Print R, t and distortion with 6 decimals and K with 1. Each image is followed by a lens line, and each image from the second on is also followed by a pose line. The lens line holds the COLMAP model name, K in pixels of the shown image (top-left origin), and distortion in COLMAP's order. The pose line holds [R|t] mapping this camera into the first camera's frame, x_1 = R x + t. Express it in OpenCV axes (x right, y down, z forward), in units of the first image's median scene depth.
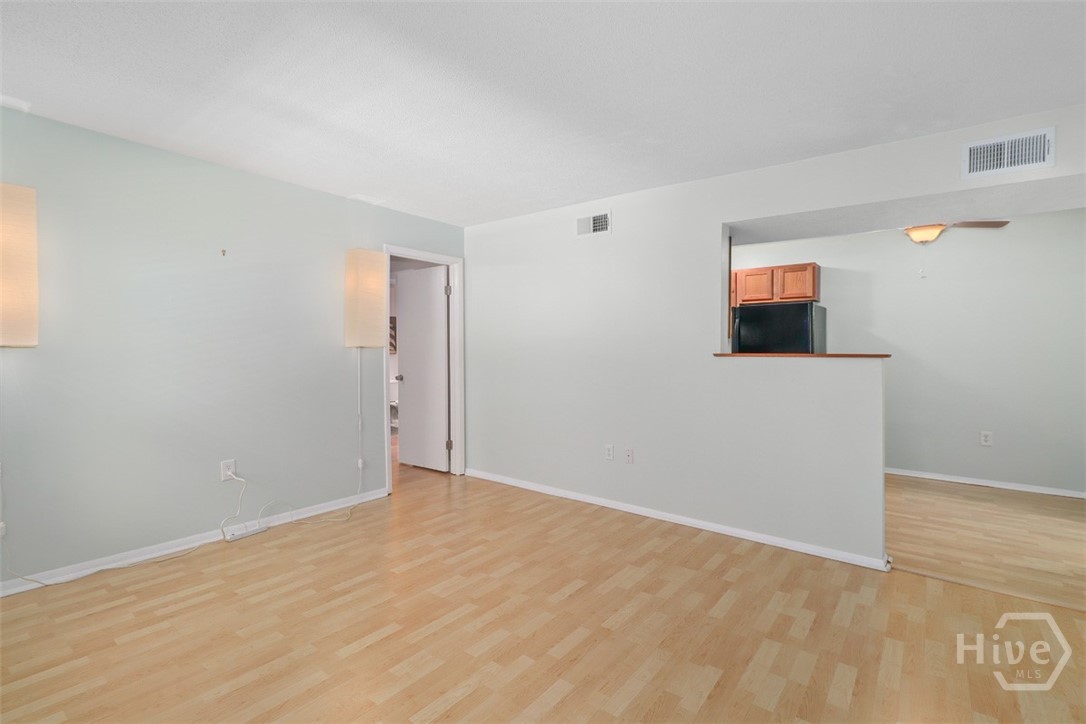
lens RADIAL K [[509.0, 0, 543.3], [0, 509.0, 352.5], [0, 0, 1]] dist [0.002168, 0.000452]
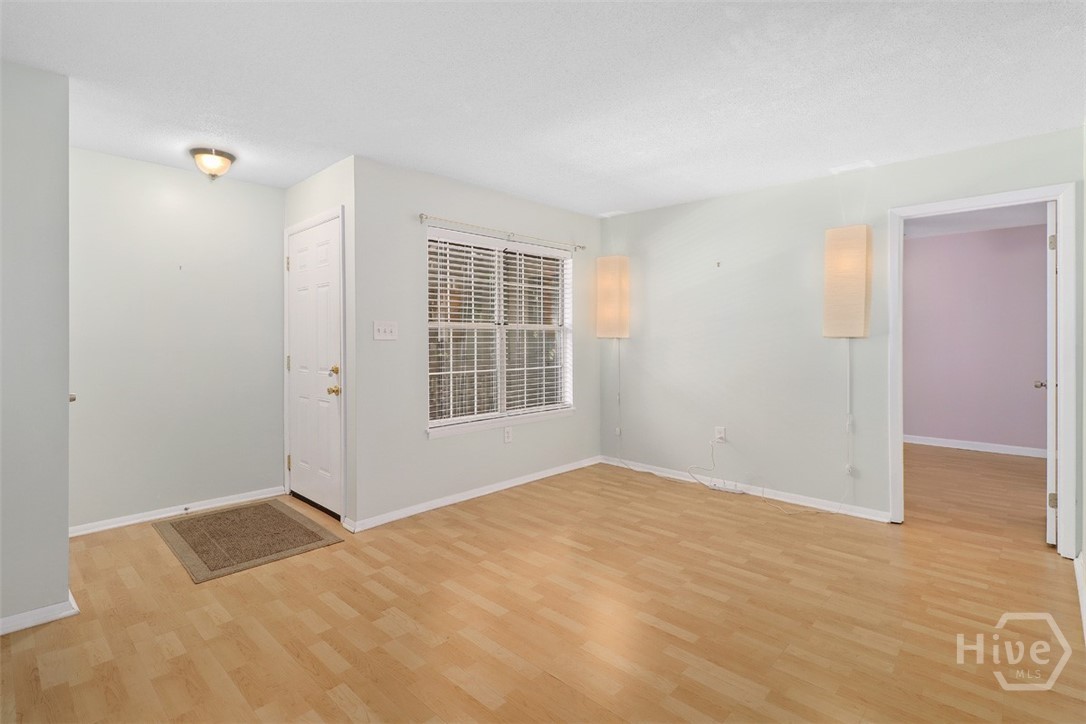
lens RADIAL K [[521.5, 0, 543.1], [0, 521.5, 340.1], [0, 0, 1]] dist [0.000792, 0.000010]
pose [[-0.103894, -0.000152, -0.994588, 0.781334], [-0.010297, 0.999947, 0.000923, -0.002331], [0.994535, 0.010337, -0.103890, 0.748265]]
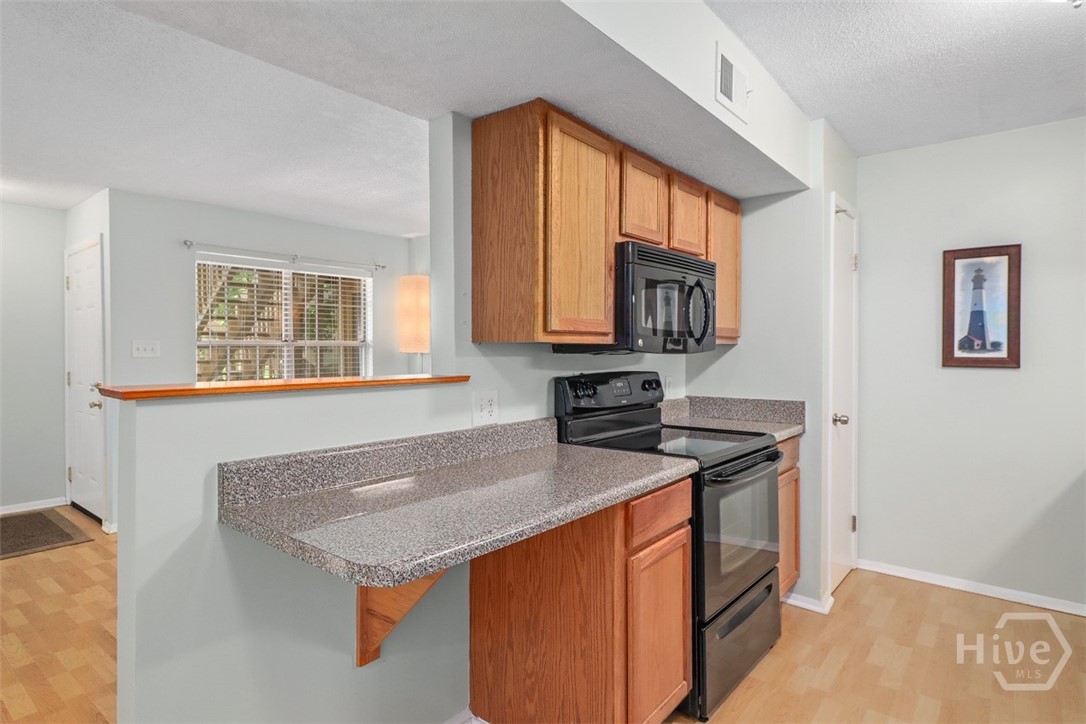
lens RADIAL K [[582.4, 0, 544.3], [0, 582.4, 352.4], [0, 0, 1]] dist [0.002855, 0.000162]
pose [[-0.019572, 0.005017, -0.999796, 1.048841], [-0.009974, 0.999937, 0.005213, -0.026581], [0.999759, 0.010074, -0.019521, 1.258258]]
